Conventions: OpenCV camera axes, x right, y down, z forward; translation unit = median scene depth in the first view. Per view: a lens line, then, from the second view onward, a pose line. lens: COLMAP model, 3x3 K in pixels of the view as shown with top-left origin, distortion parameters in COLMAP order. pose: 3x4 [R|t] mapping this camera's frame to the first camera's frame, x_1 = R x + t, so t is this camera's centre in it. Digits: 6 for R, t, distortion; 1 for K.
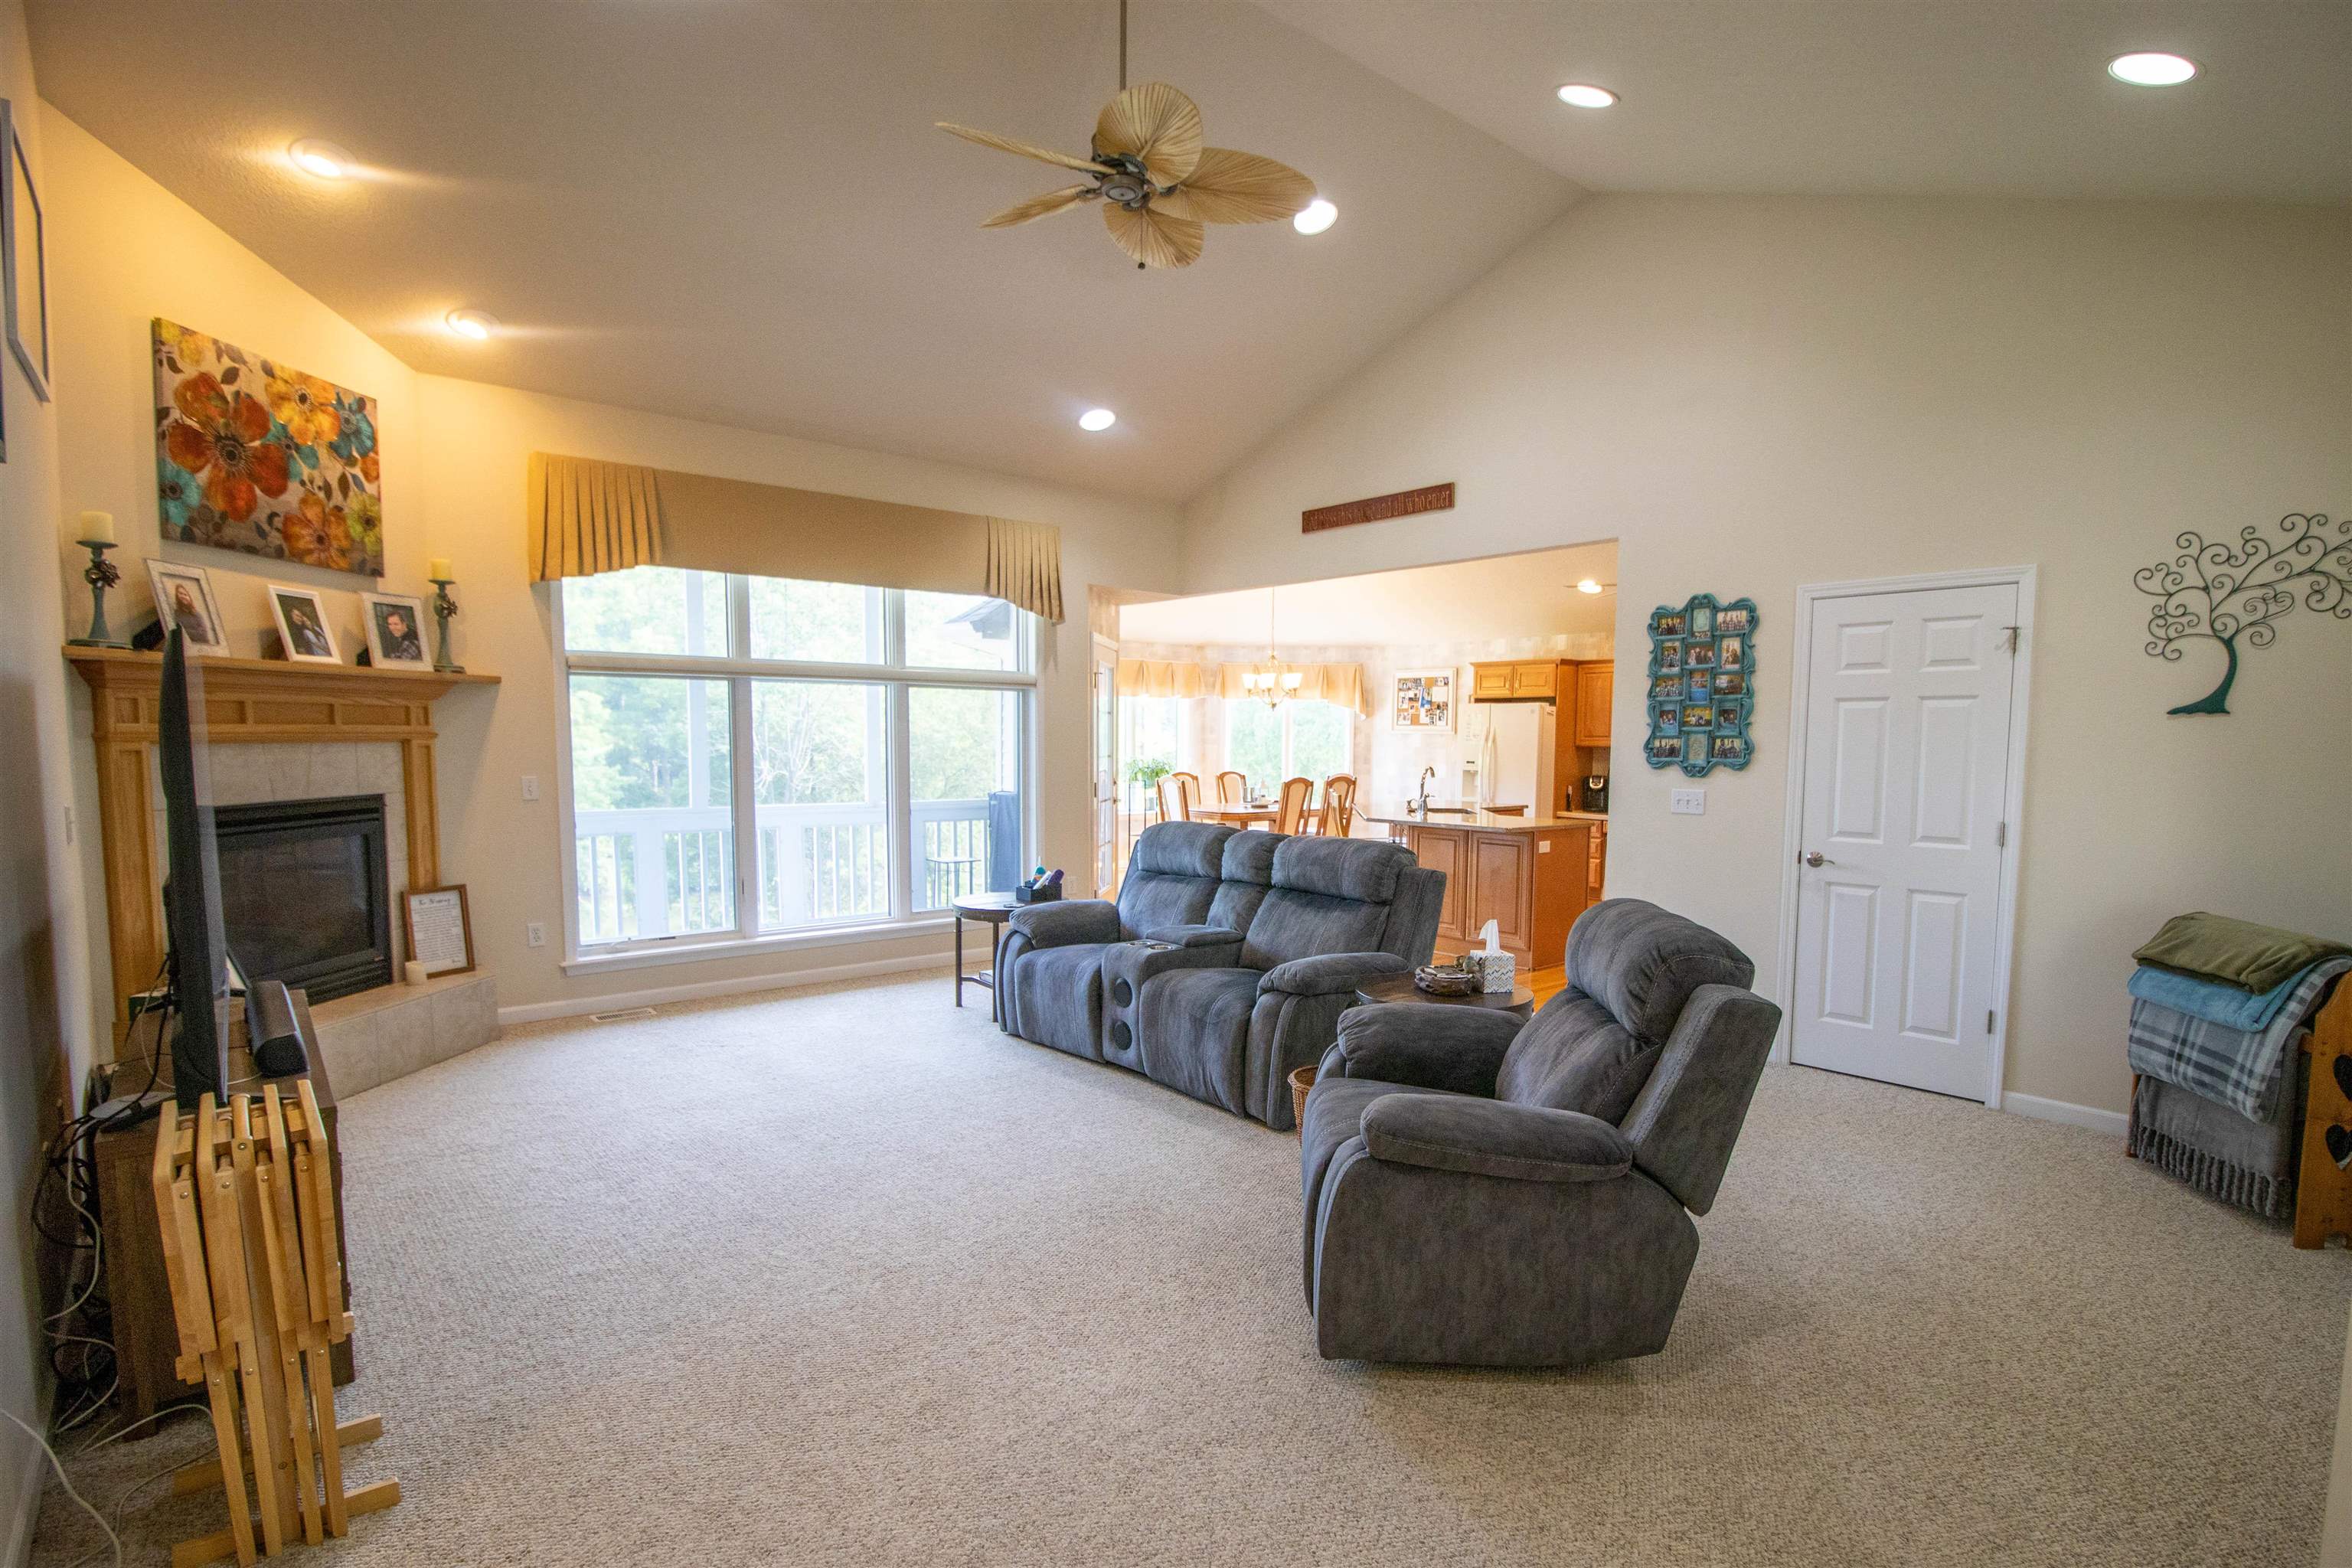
lens RADIAL K [[1132.7, 0, 1182.1], [0, 1132.7, 797.1], [0, 0, 1]] dist [-0.001280, -0.000163]
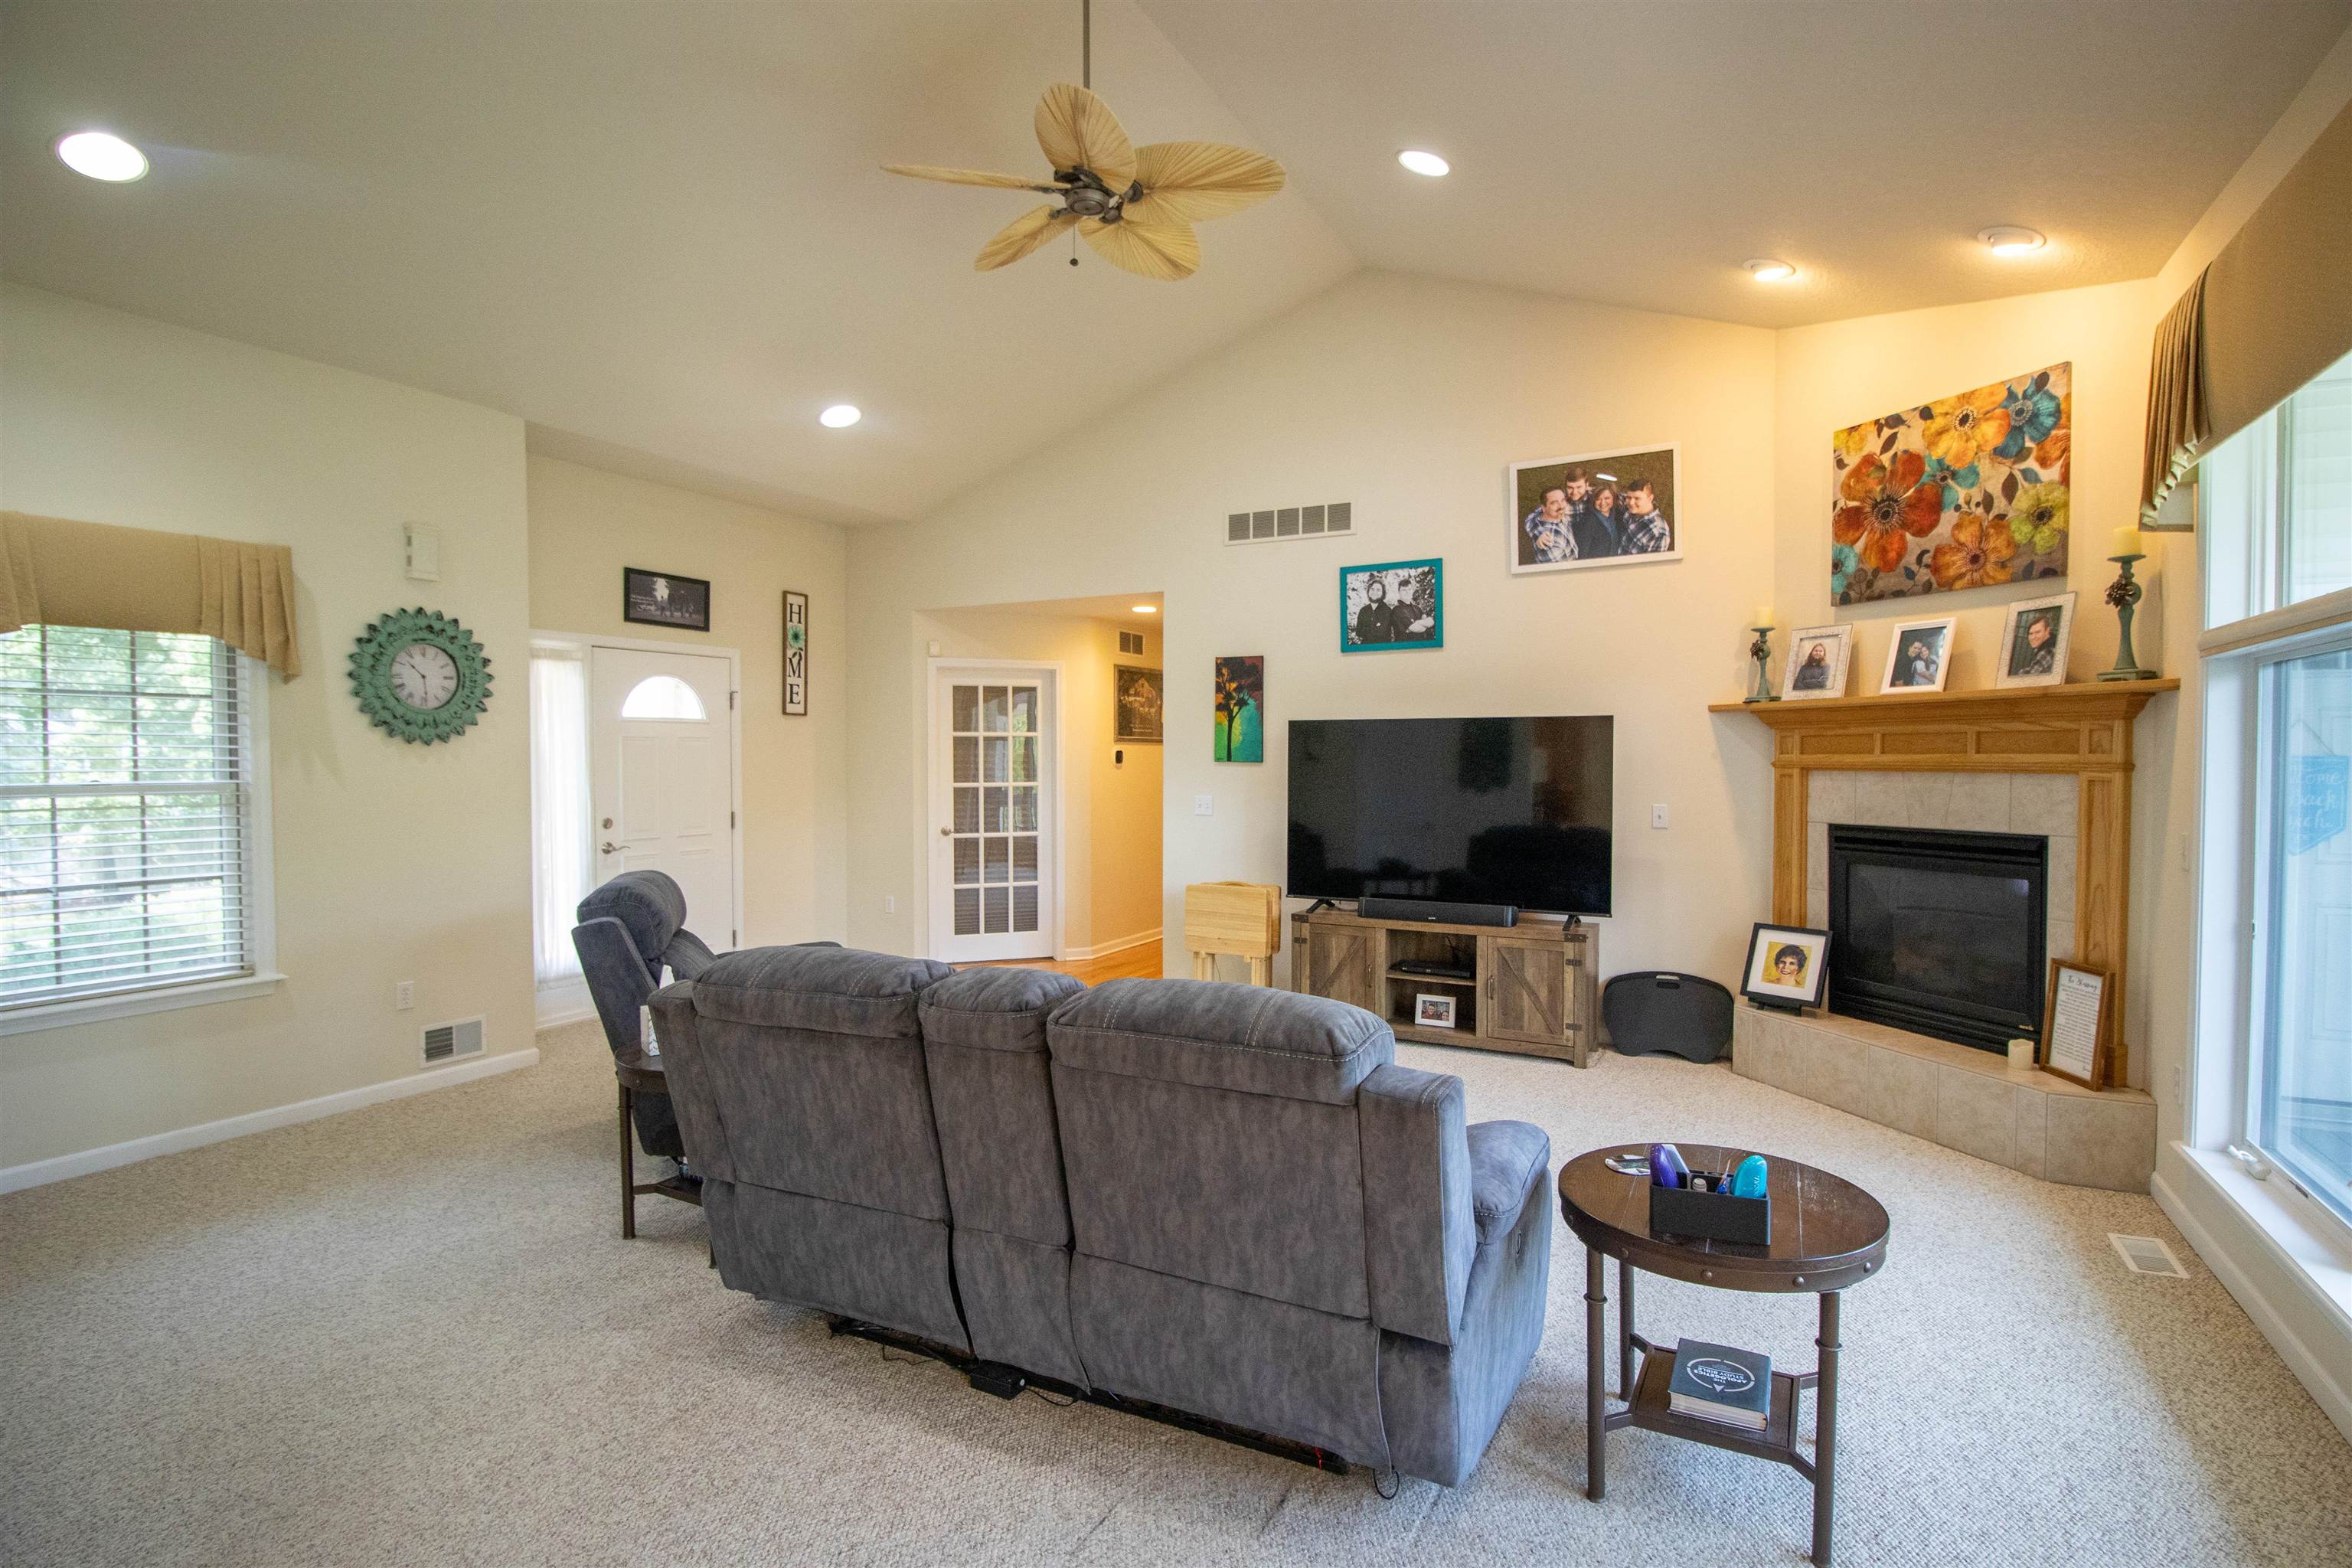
lens RADIAL K [[1132.7, 0, 1173.5], [0, 1132.7, 786.2], [0, 0, 1]] dist [-0.001280, -0.000163]
pose [[-0.923118, 0.010952, -0.384361, 0.232432], [-0.022117, 0.996427, 0.081510, -0.103358], [0.383880, 0.083745, -0.919577, 1.680424]]
